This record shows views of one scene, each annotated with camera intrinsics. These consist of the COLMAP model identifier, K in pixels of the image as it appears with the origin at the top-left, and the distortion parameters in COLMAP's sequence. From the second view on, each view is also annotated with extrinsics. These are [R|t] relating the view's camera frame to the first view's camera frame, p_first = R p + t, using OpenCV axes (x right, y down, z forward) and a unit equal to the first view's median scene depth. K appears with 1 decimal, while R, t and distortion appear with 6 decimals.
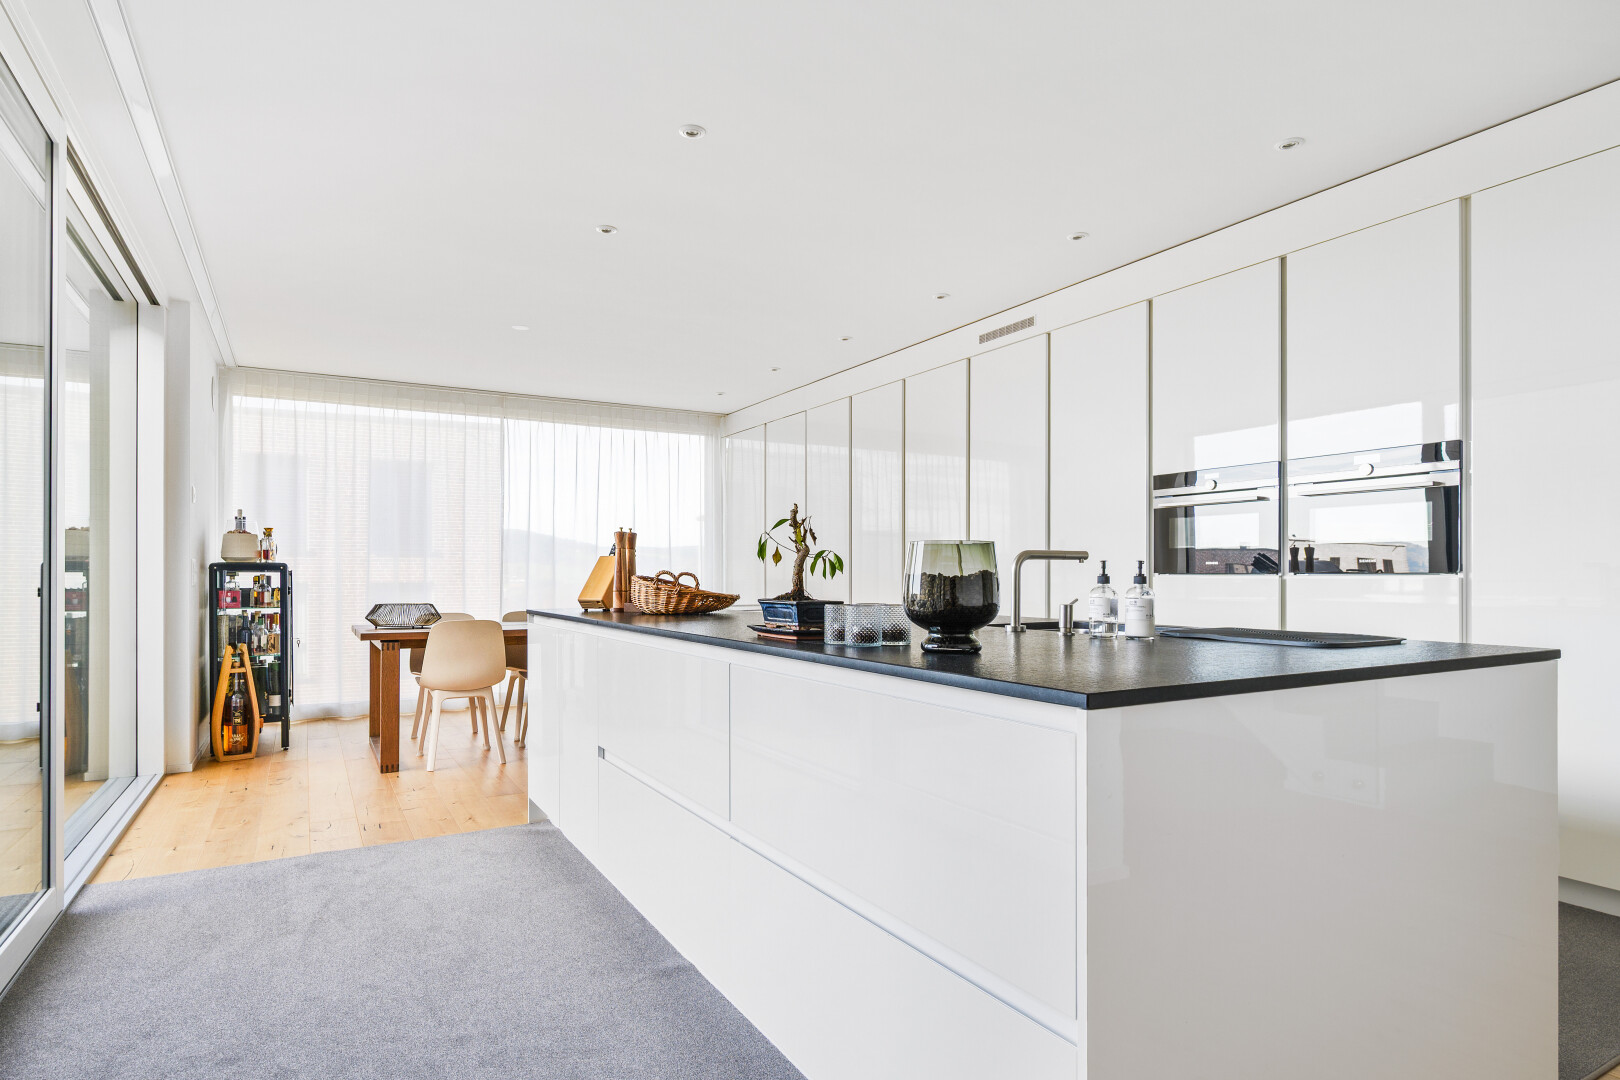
lens RADIAL K [[860.6, 0, 791.8], [0, 860.6, 571.5], [0, 0, 1]] dist [-0.000397, -0.000270]
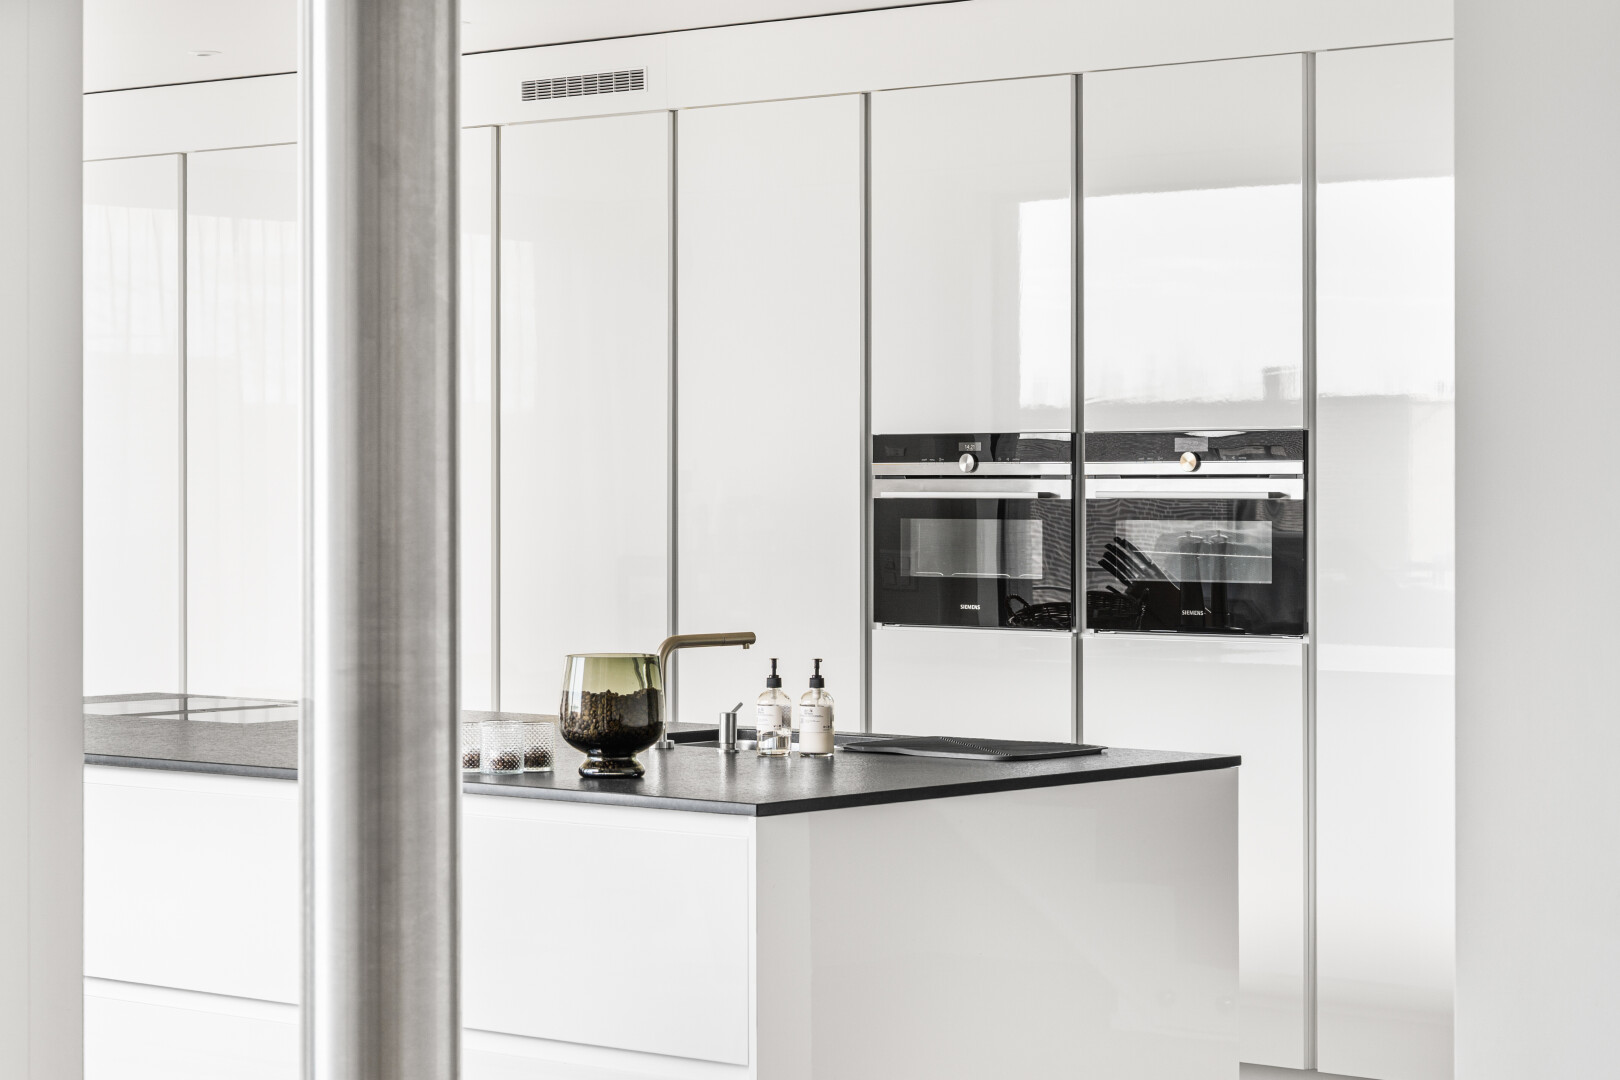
lens RADIAL K [[3759.0, 0, 810.0], [0, 3759.0, 540.0], [0, 0, 1]] dist [-0.035404, -0.054309]
pose [[0.939888, -0.007076, 0.341409, -0.521649], [-0.000102, 0.999779, 0.021001, -0.128611], [-0.341482, -0.019773, 0.939680, -1.498153]]
